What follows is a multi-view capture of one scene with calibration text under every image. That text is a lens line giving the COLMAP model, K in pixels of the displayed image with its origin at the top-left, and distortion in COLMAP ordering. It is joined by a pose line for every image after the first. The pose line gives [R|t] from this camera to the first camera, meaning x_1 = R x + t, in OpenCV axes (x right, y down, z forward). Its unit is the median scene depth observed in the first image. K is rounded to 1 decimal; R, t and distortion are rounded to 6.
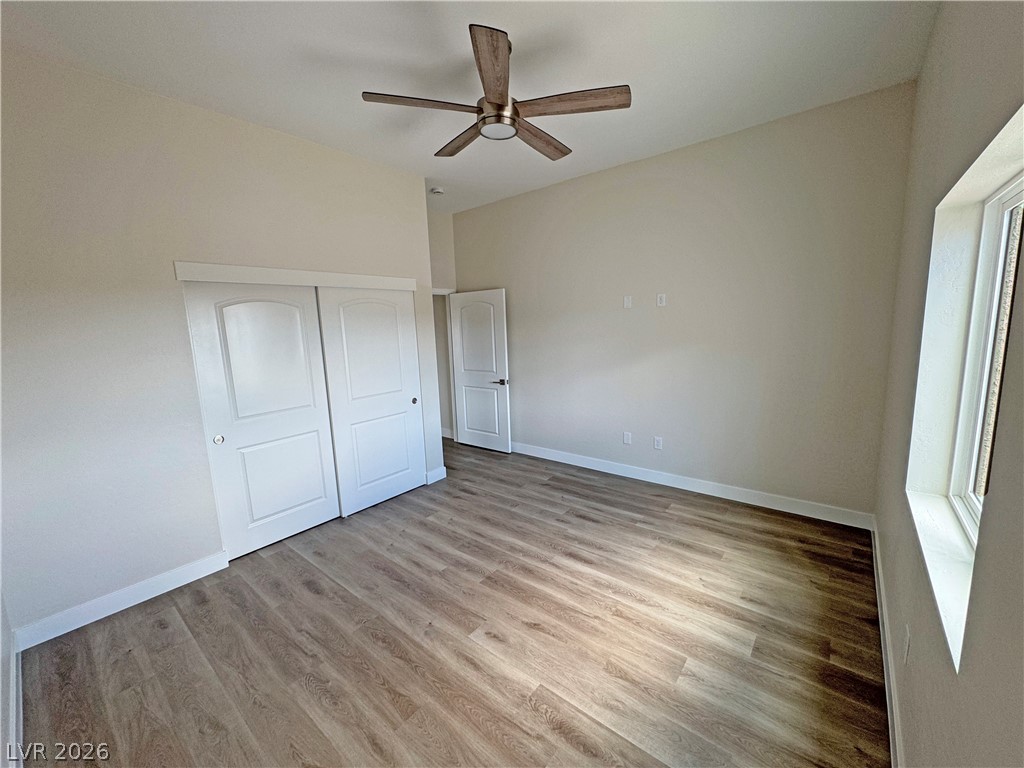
lens RADIAL K [[408.4, 0, 510.2], [0, 408.4, 385.6], [0, 0, 1]] dist [-0.001088, 0.000182]
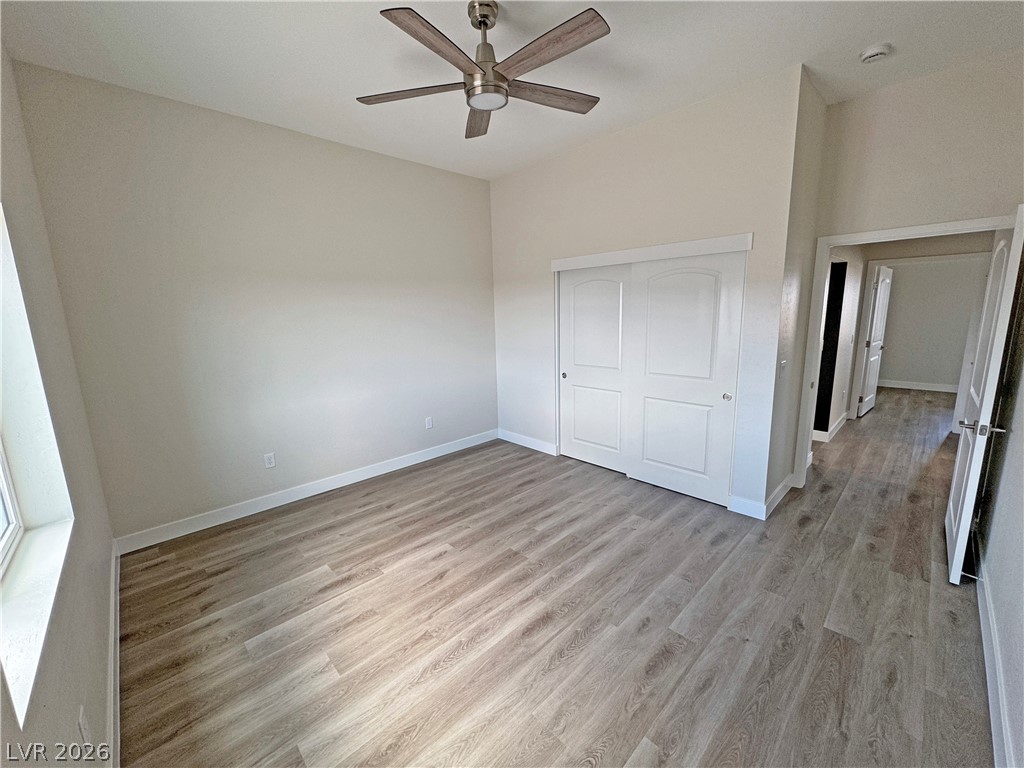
lens RADIAL K [[408.4, 0, 509.9], [0, 408.4, 382.0], [0, 0, 1]] dist [-0.001088, 0.000182]
pose [[-0.119634, 0.212333, -0.969847, 0.850887], [-0.121835, 0.966339, 0.226593, -0.174347], [0.985314, 0.145270, -0.089737, 1.014345]]
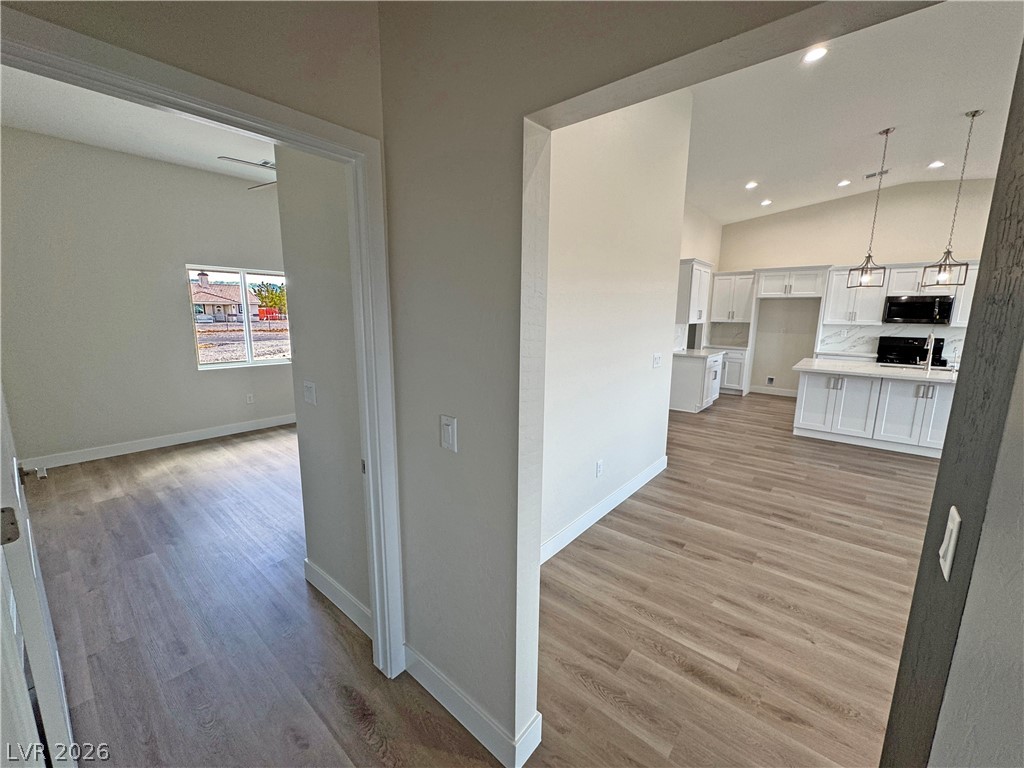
lens RADIAL K [[408.4, 0, 511.6], [0, 408.4, 384.7], [0, 0, 1]] dist [-0.001088, 0.000182]
pose [[-0.999314, 0.029836, 0.021921, -0.736763], [0.035331, 0.945464, 0.323804, -0.288882], [-0.011064, 0.324356, -0.945870, 2.364039]]
